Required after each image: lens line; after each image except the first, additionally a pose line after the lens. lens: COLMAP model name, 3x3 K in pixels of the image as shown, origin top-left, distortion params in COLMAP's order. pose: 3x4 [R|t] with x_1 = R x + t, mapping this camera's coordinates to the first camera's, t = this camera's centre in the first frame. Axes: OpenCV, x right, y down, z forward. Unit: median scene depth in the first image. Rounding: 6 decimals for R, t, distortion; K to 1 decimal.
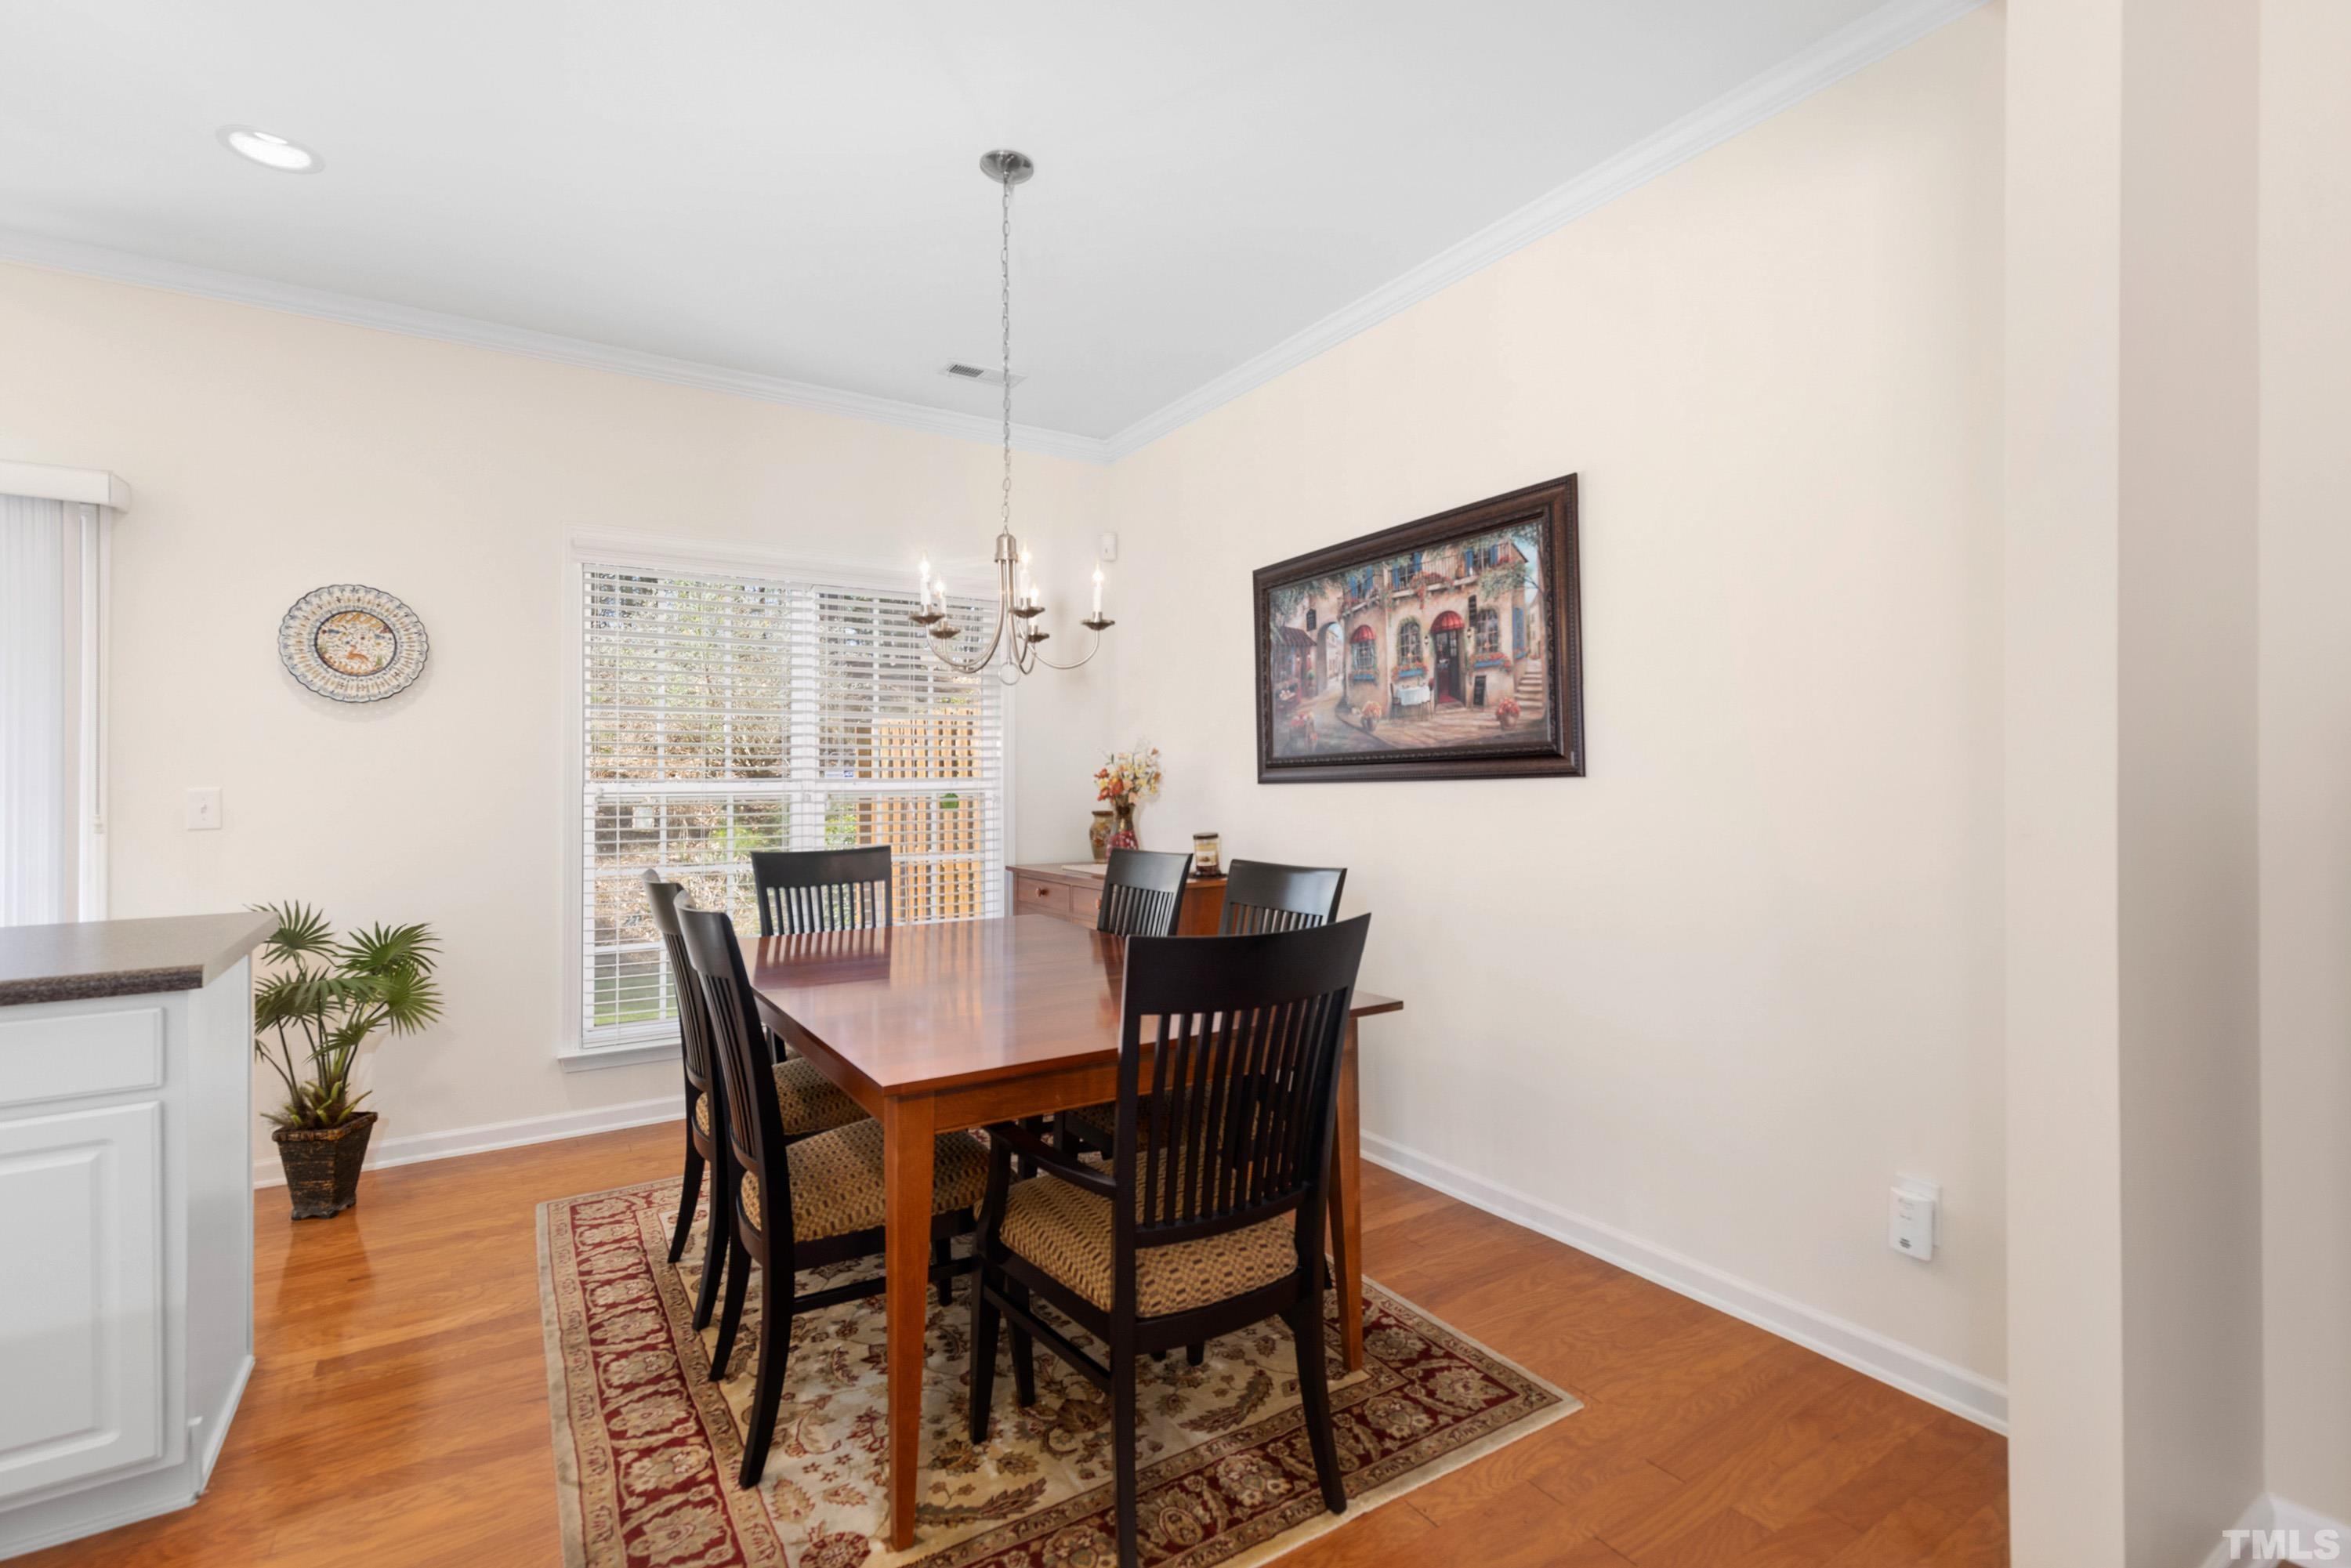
lens RADIAL K [[1076.9, 0, 1187.4], [0, 1076.9, 777.0], [0, 0, 1]] dist [0.012713, -0.001241]
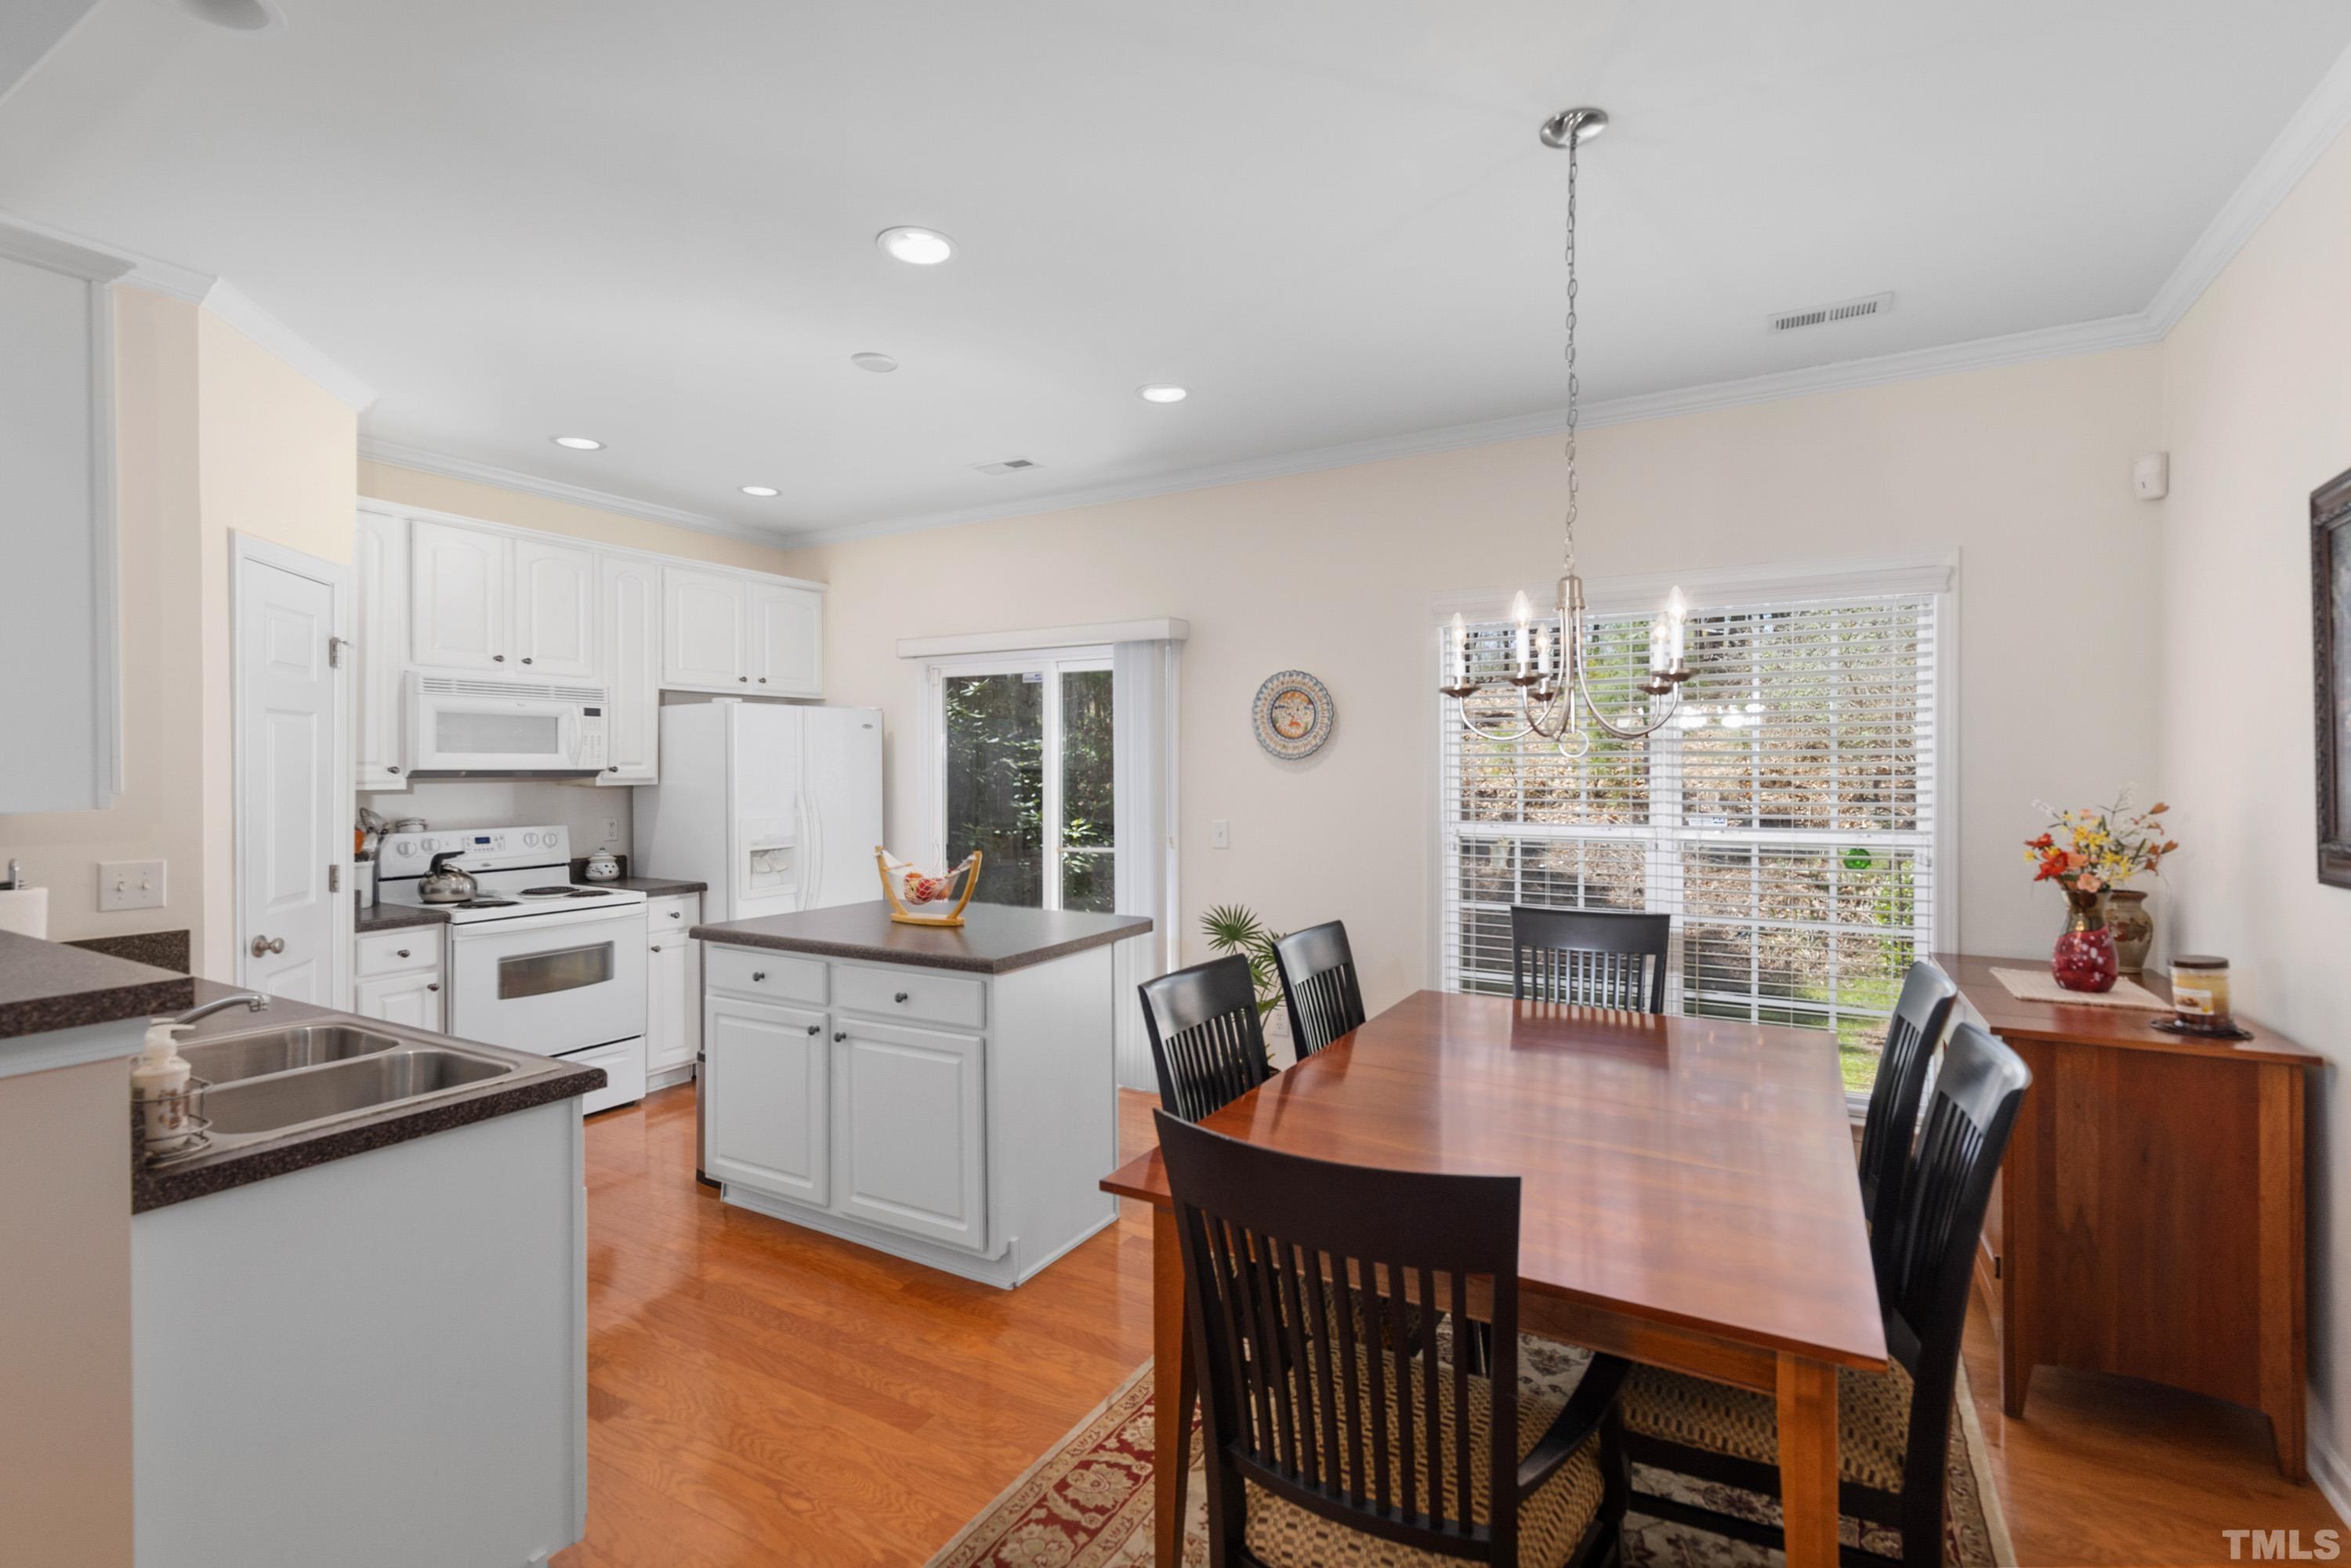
lens RADIAL K [[1076.9, 0, 1164.6], [0, 1076.9, 769.8], [0, 0, 1]] dist [0.012713, -0.001241]
pose [[0.448425, 0.004713, -0.893808, 0.348239], [0.000979, 0.999983, 0.005764, -0.064316], [0.893820, -0.003460, 0.448413, 0.274019]]
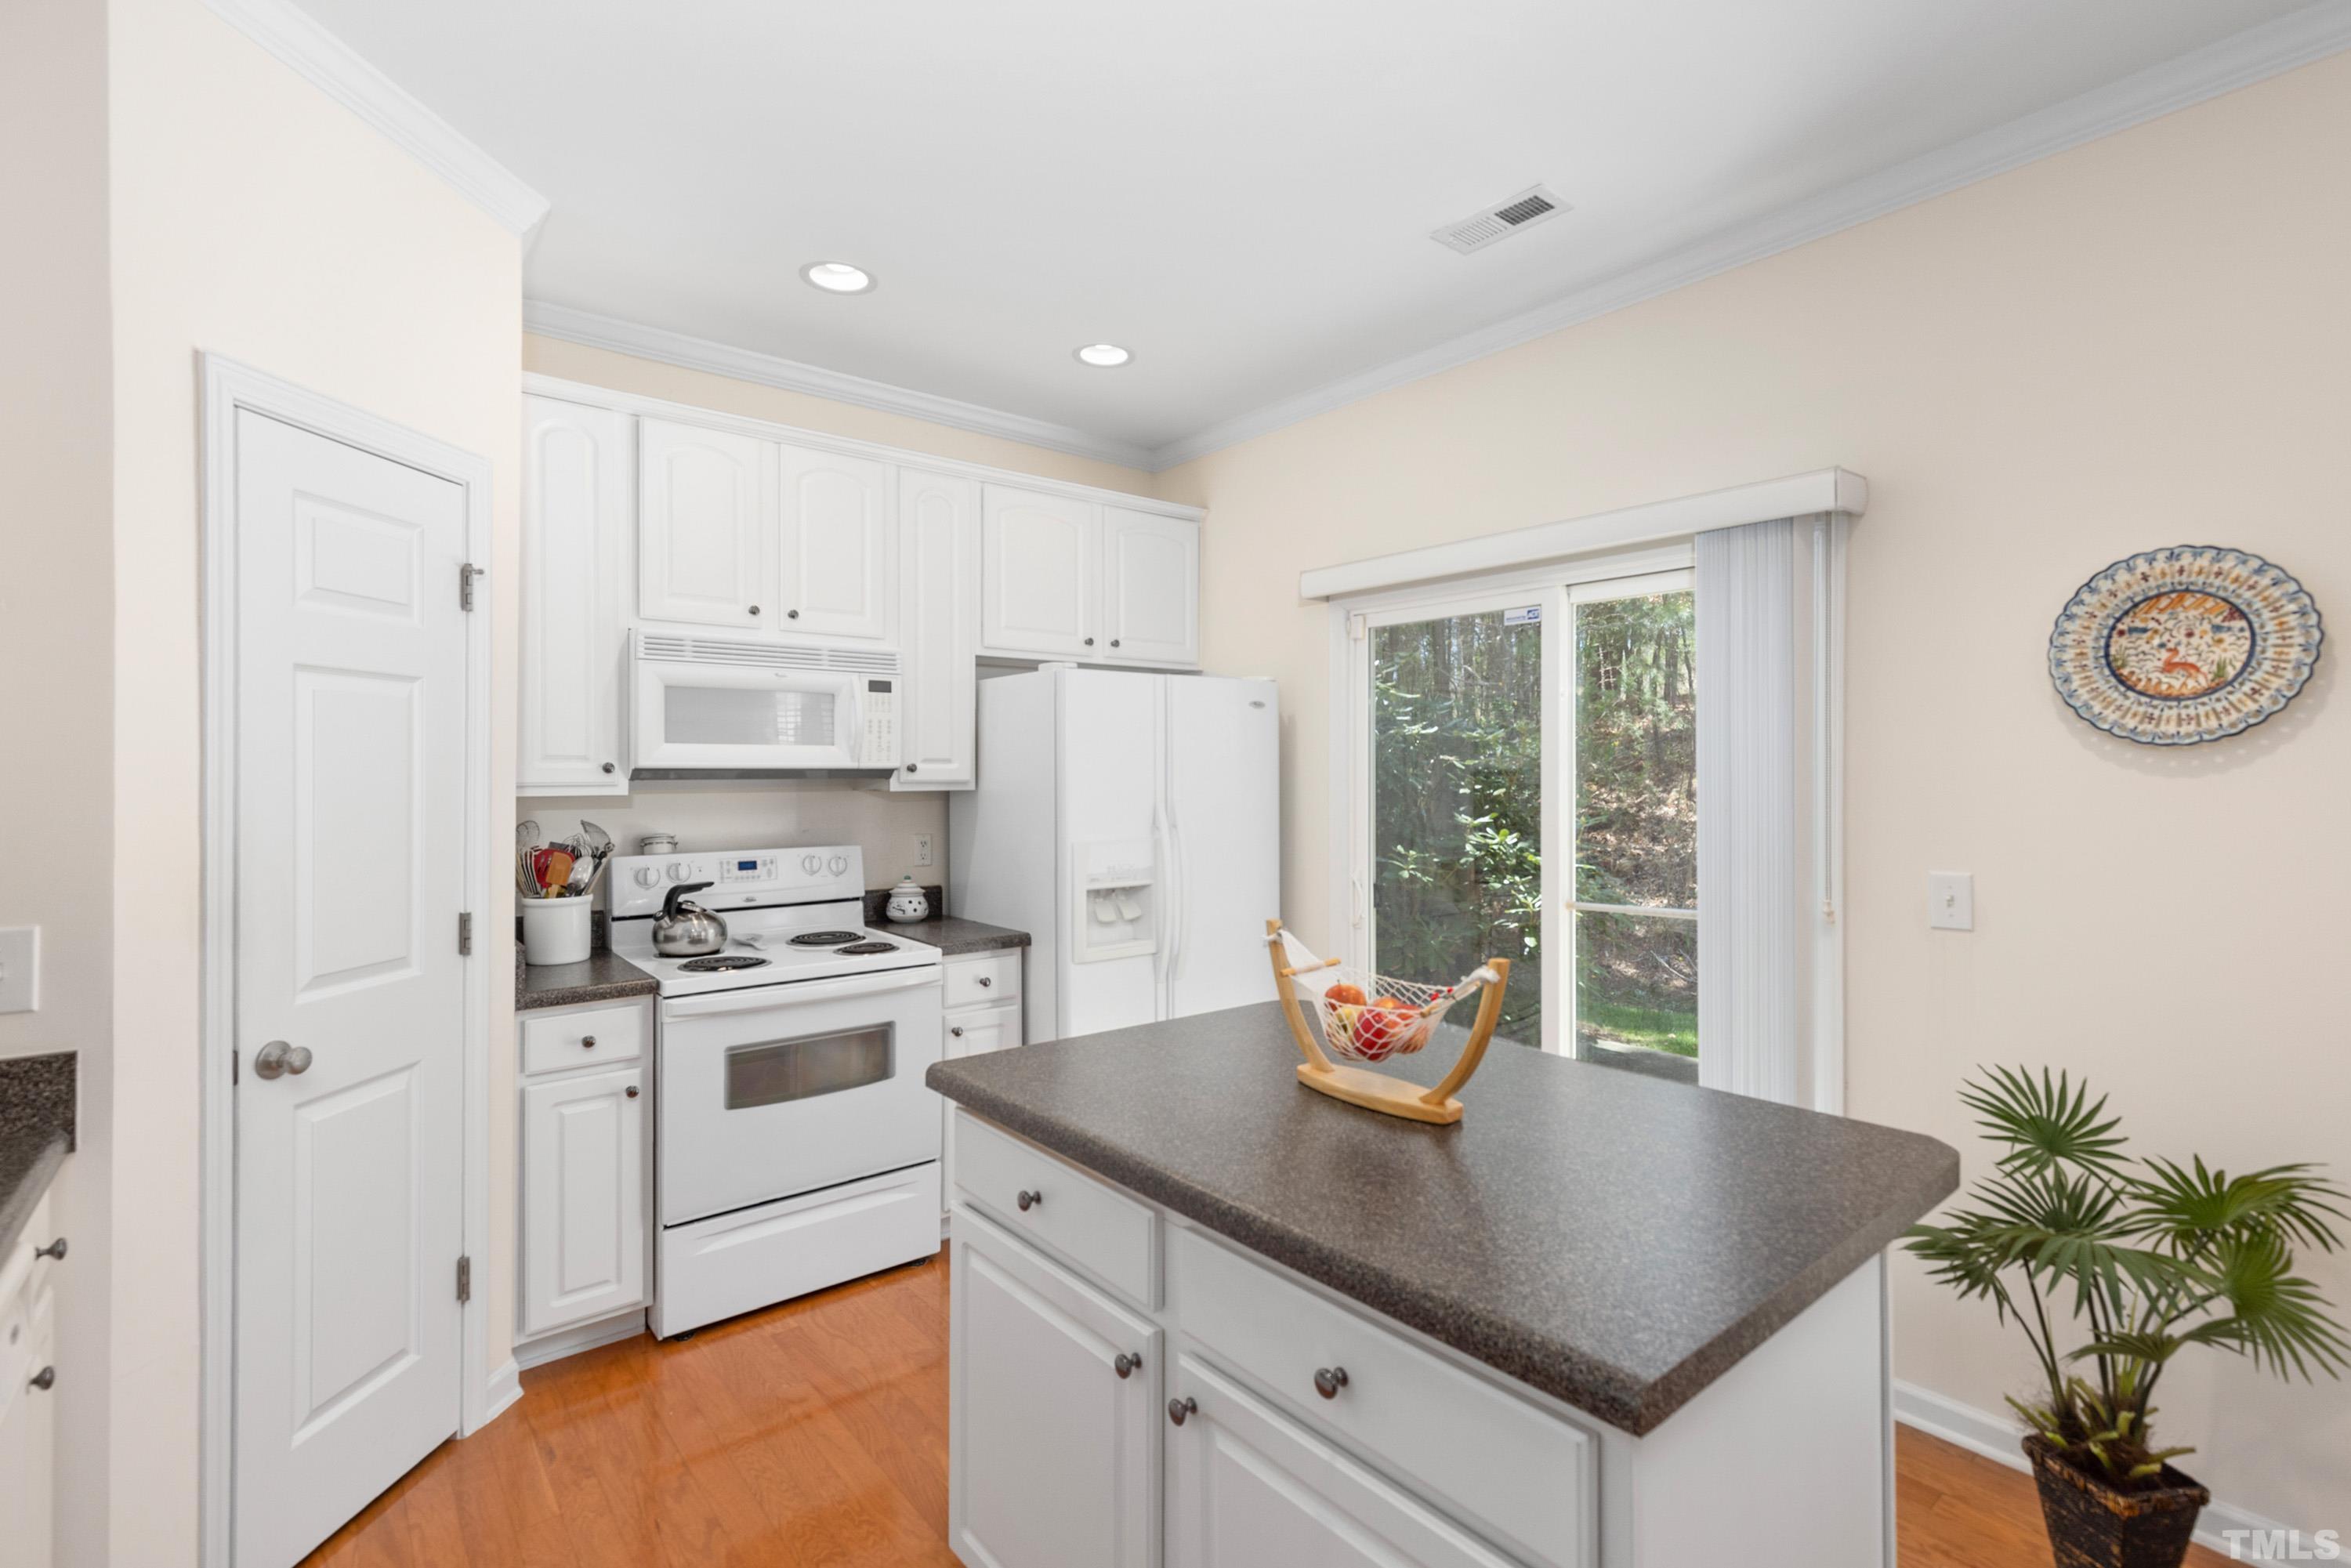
lens RADIAL K [[1076.9, 0, 1170.2], [0, 1076.9, 768.0], [0, 0, 1]] dist [0.012713, -0.001241]
pose [[0.108519, 0.001528, -0.994093, -0.240586], [0.000946, 0.999998, 0.001640, -0.058905], [0.994094, -0.001118, 0.108517, 0.397516]]
